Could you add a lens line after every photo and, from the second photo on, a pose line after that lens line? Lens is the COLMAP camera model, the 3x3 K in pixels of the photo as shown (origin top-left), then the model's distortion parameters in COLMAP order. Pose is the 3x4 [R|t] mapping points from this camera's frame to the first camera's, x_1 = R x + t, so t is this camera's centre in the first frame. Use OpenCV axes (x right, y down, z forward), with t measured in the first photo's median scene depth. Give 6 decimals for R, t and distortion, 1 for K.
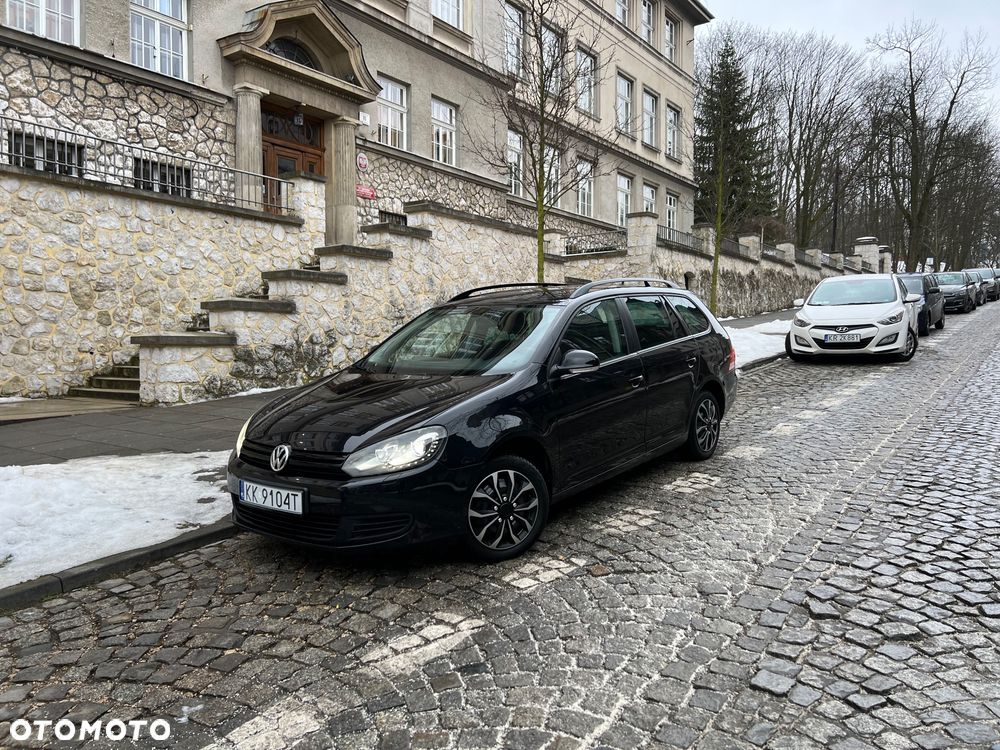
lens RADIAL K [[749.0, 0, 505.3], [0, 749.0, 365.7], [0, 0, 1]] dist [0.056361, -0.059603]
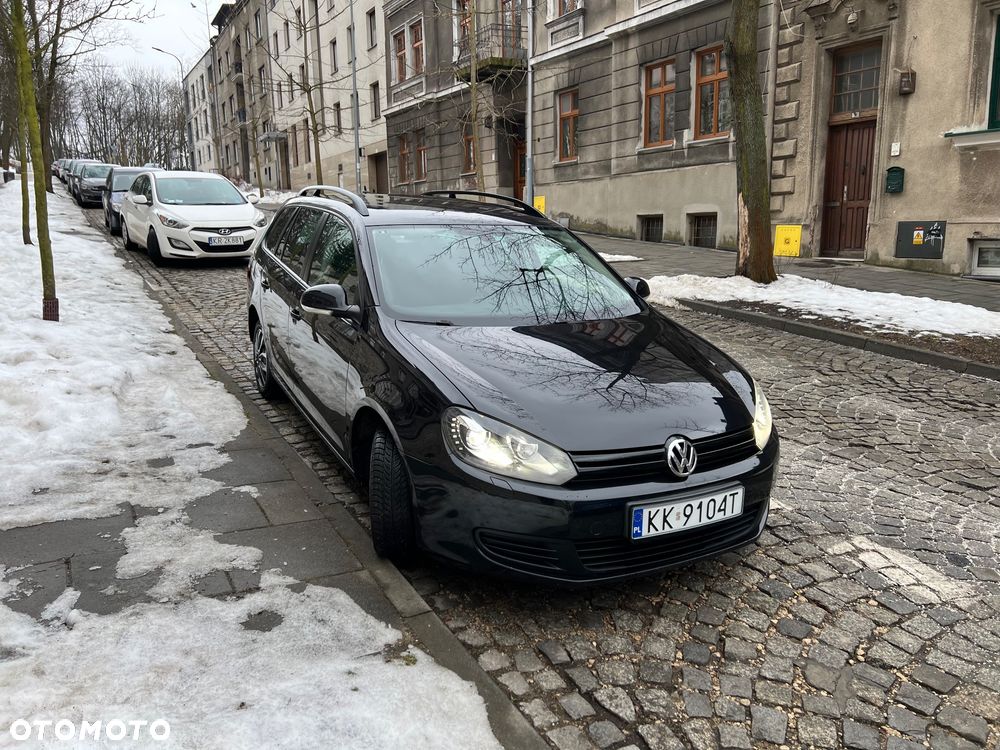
lens RADIAL K [[750.7, 0, 496.8], [0, 750.7, 365.8], [0, 0, 1]] dist [0.049967, -0.052729]
pose [[0.410611, -0.166170, 0.896541, -0.319437], [0.035198, 0.985410, 0.166521, -0.028075], [-0.911131, -0.036818, 0.410469, 0.279593]]
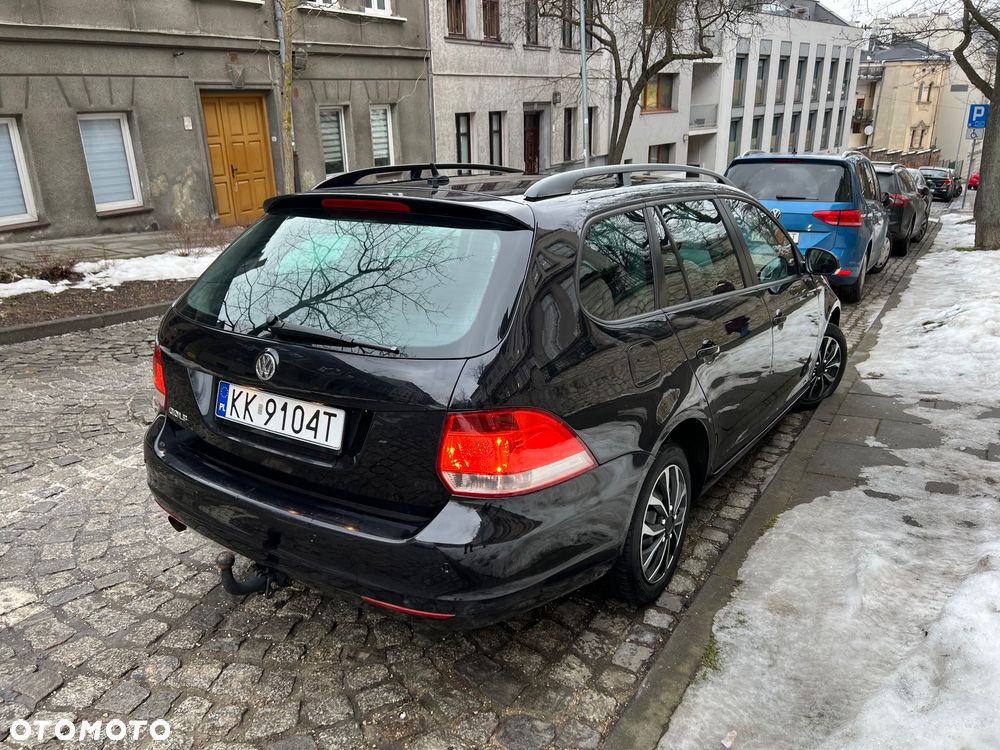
lens RADIAL K [[754.4, 0, 492.6], [0, 754.4, 373.4], [0, 0, 1]] dist [0.045330, -0.046299]
pose [[-0.996859, 0.050329, -0.061155, 0.086579], [0.024851, 0.931907, 0.361845, -0.085693], [0.075202, 0.359188, -0.930230, 0.777958]]
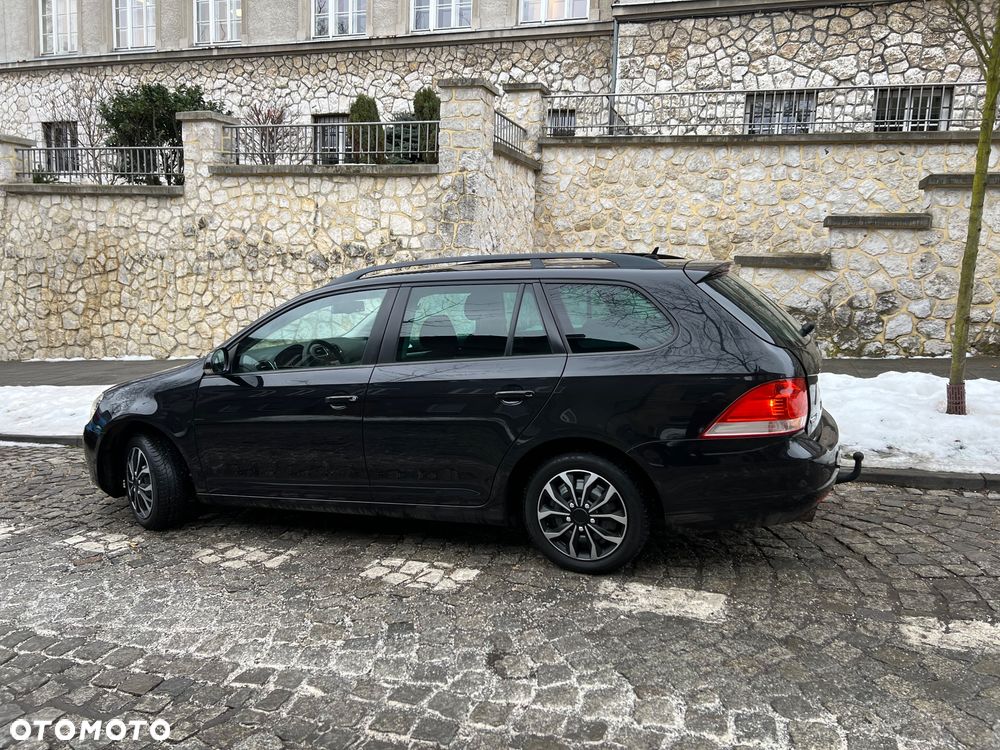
lens RADIAL K [[750.7, 0, 496.8], [0, 750.7, 365.8], [0, 0, 1]] dist [0.049967, -0.052729]
pose [[0.276361, 0.146190, -0.949870, 0.389342], [-0.058226, 0.989094, 0.135286, -0.052803], [0.959288, 0.017919, 0.281859, 0.392328]]
